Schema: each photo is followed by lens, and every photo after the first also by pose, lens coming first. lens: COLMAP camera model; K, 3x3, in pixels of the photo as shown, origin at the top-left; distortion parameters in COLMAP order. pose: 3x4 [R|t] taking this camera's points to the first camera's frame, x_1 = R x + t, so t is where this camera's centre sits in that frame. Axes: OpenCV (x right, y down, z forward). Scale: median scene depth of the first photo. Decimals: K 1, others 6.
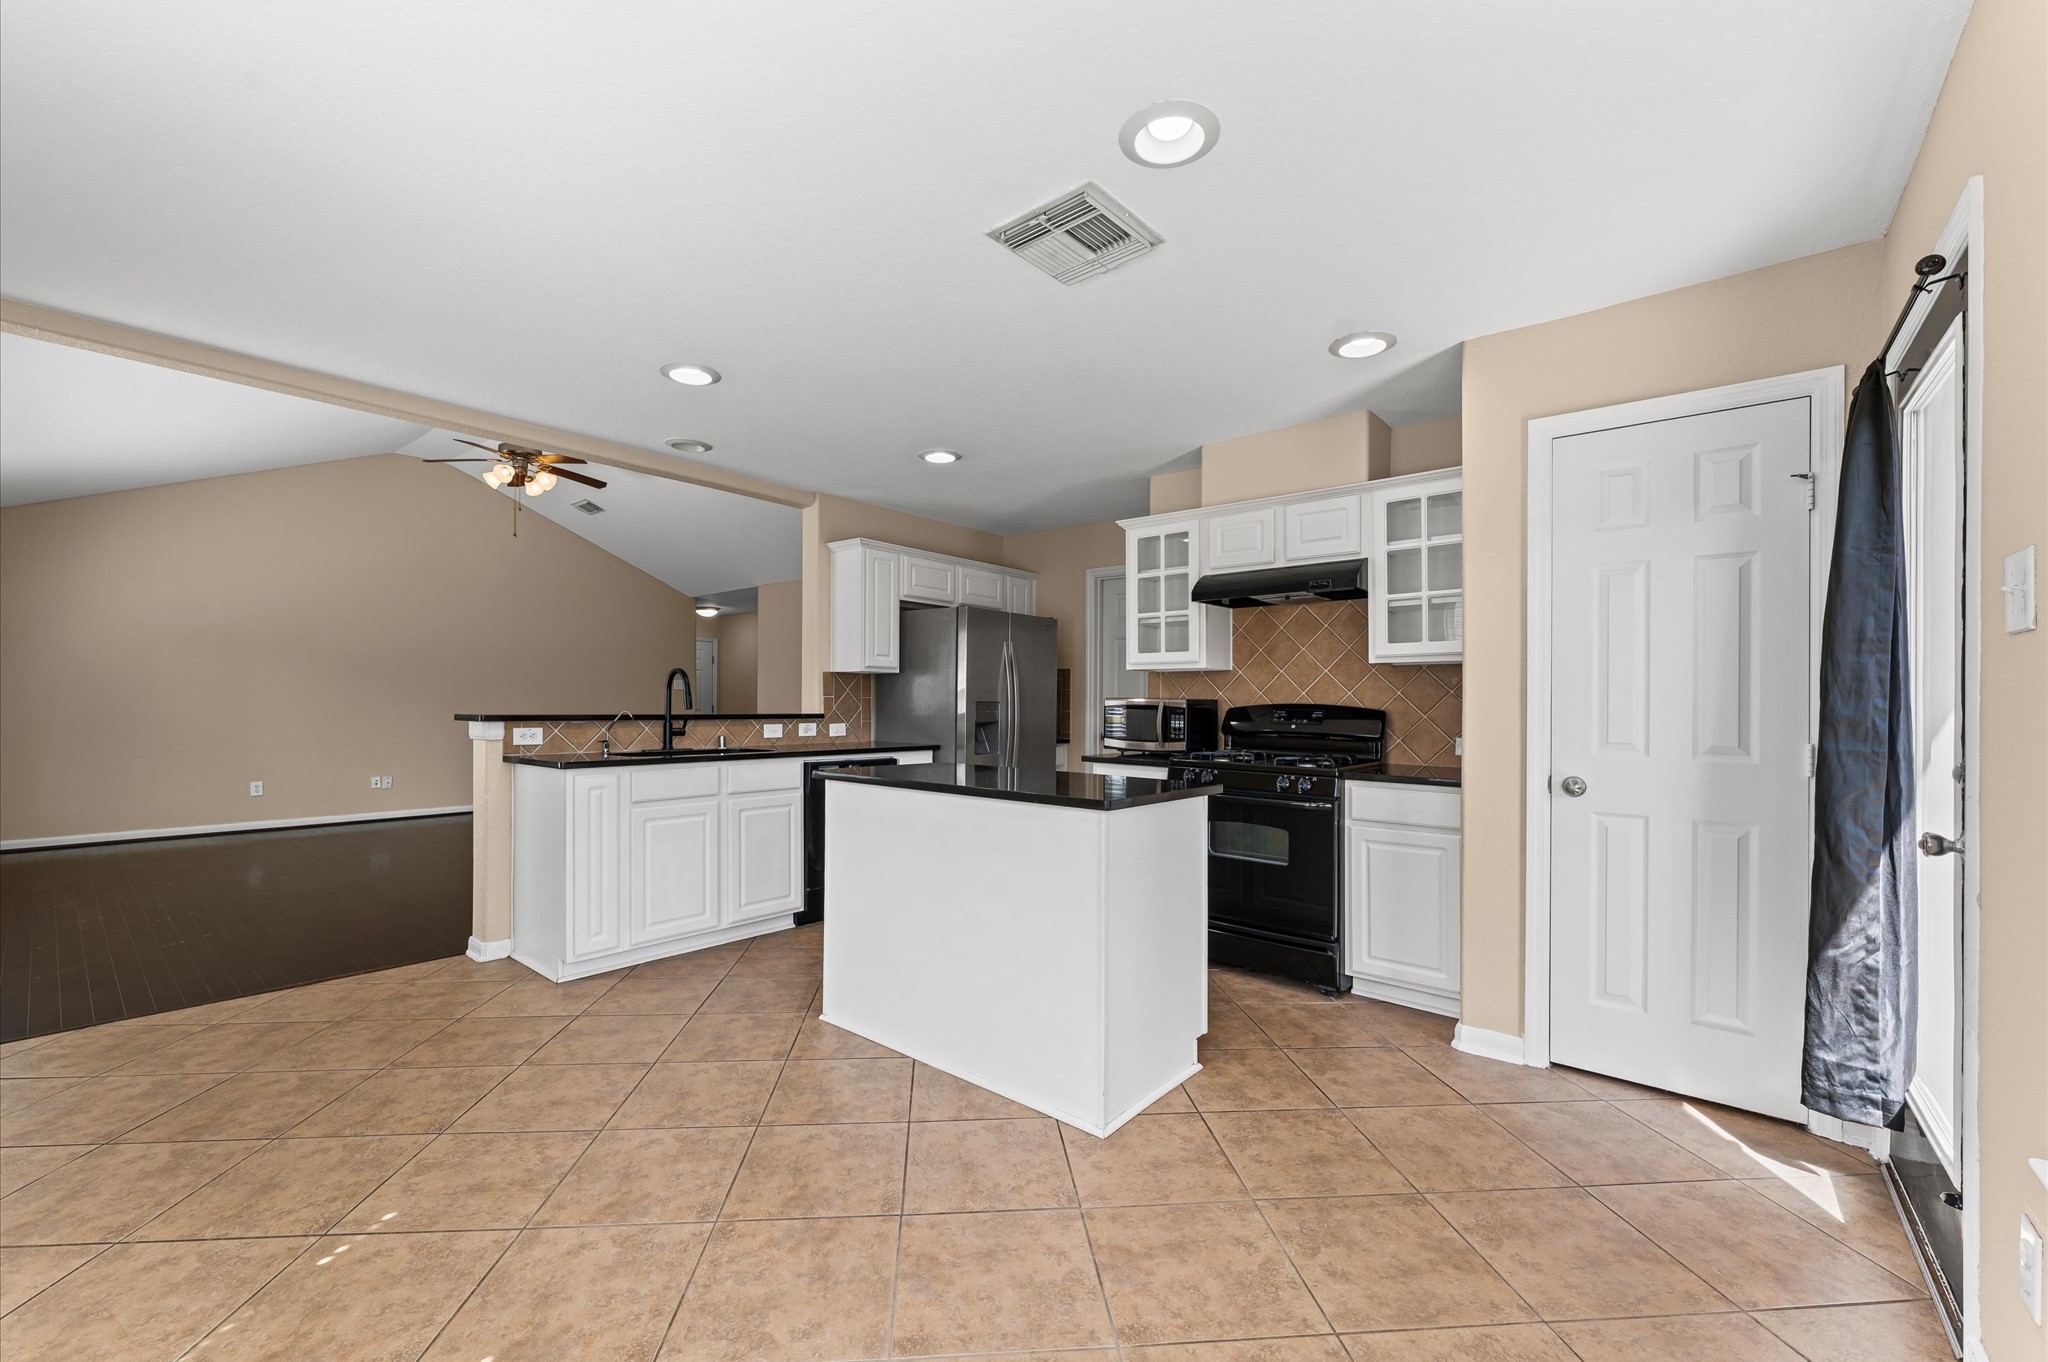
lens RADIAL K [[820.0, 0, 999.8], [0, 820.0, 708.8], [0, 0, 1]] dist [-0.001893, -0.000213]
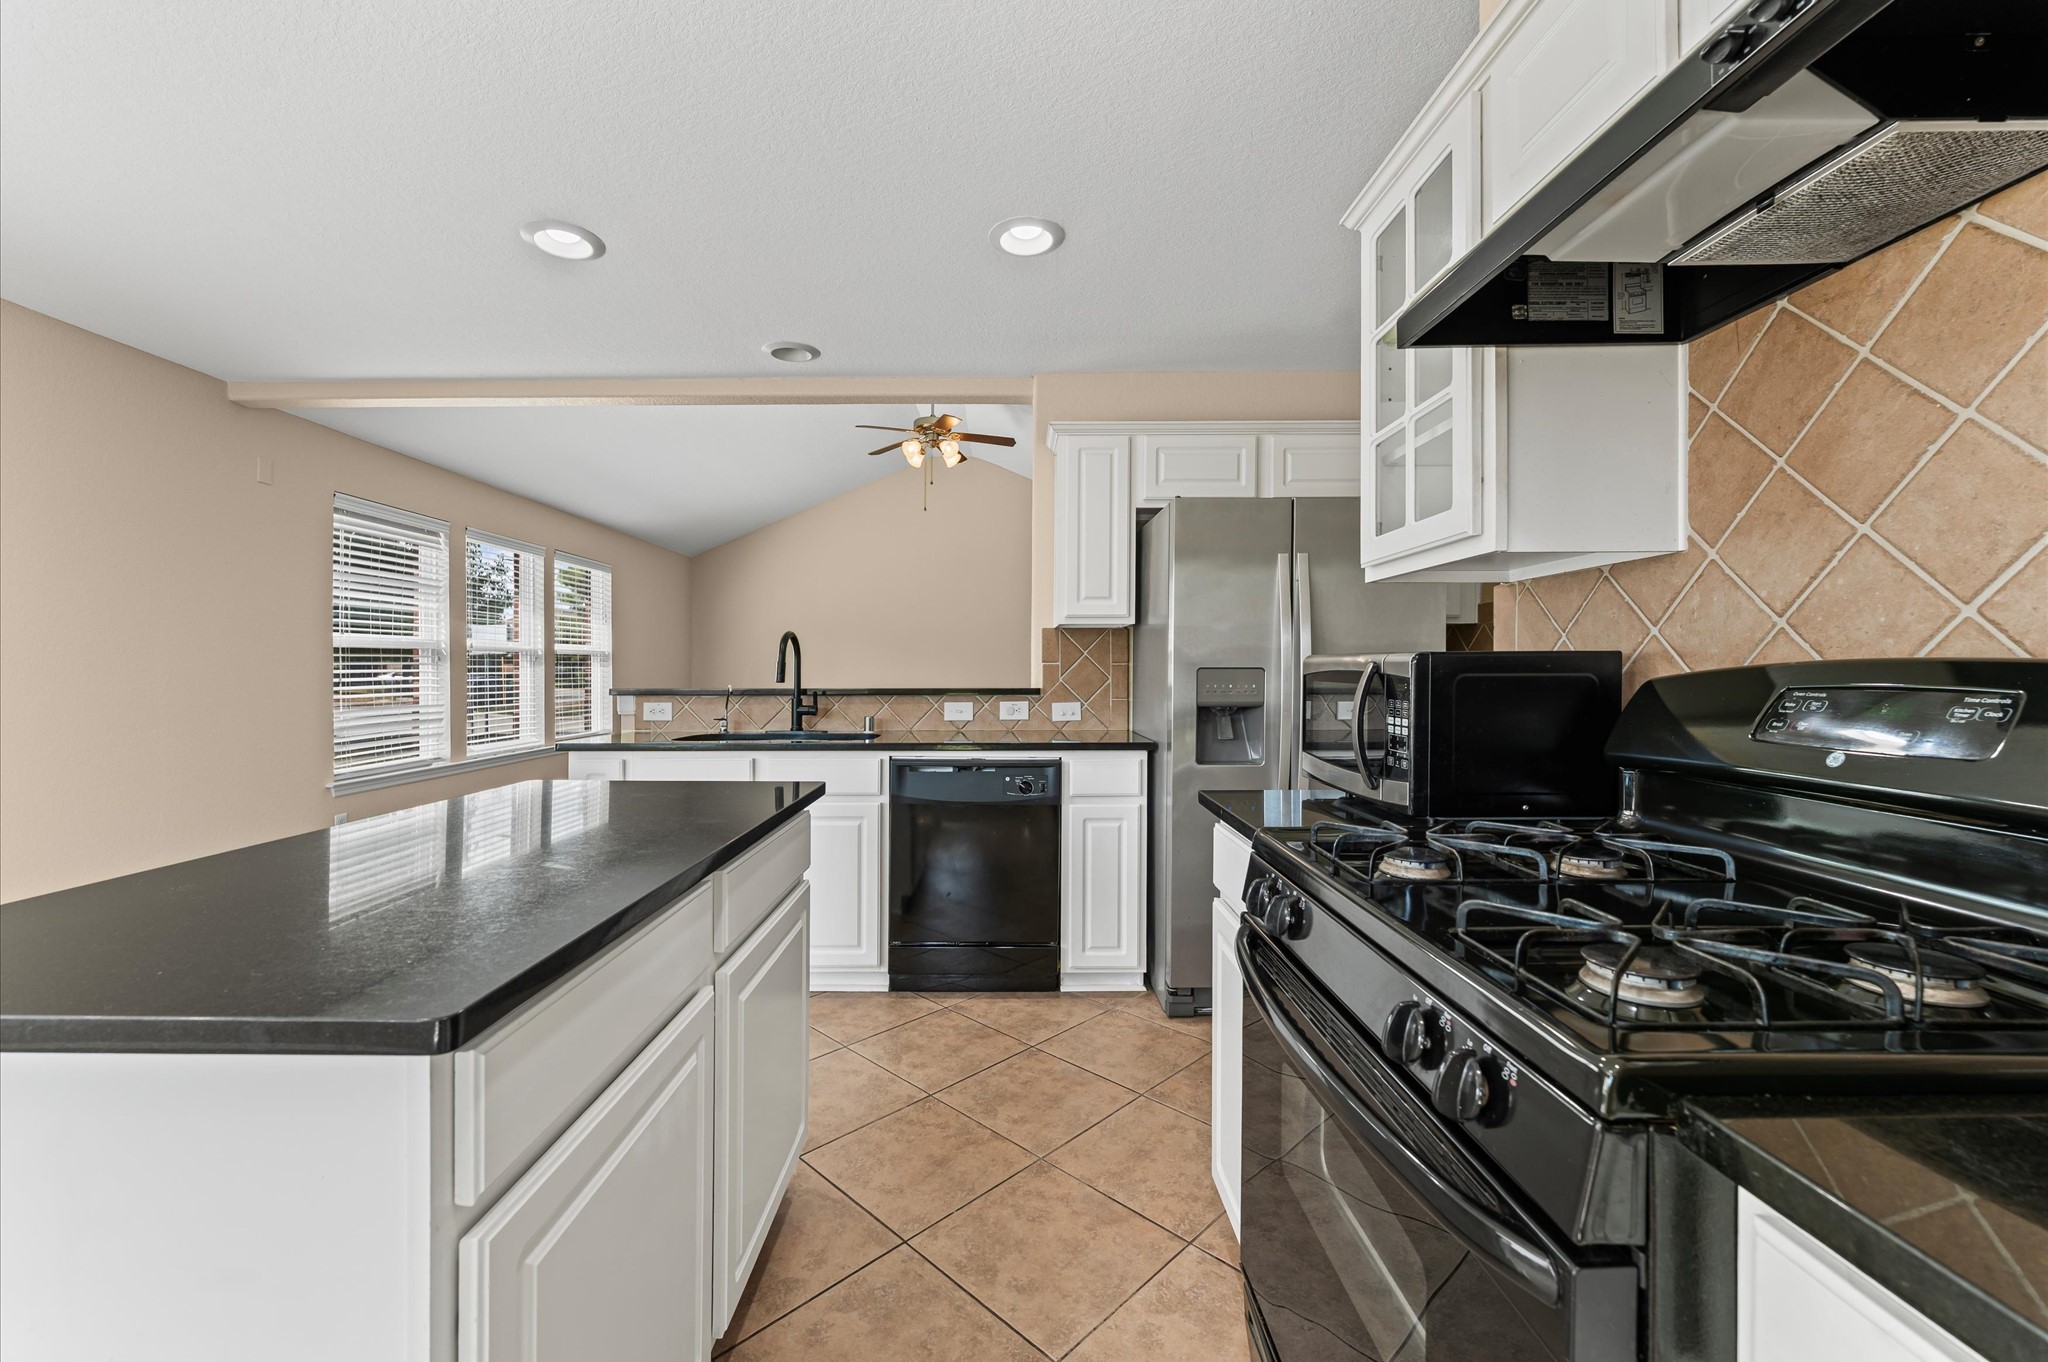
lens RADIAL K [[821.4, 0, 992.4], [0, 821.4, 669.9], [0, 0, 1]] dist [-0.000613, -0.000046]
pose [[0.631306, -0.012277, -0.775437, 0.299586], [0.003901, 0.999912, -0.012654, -0.000987], [0.775524, 0.004963, 0.631299, 0.523142]]
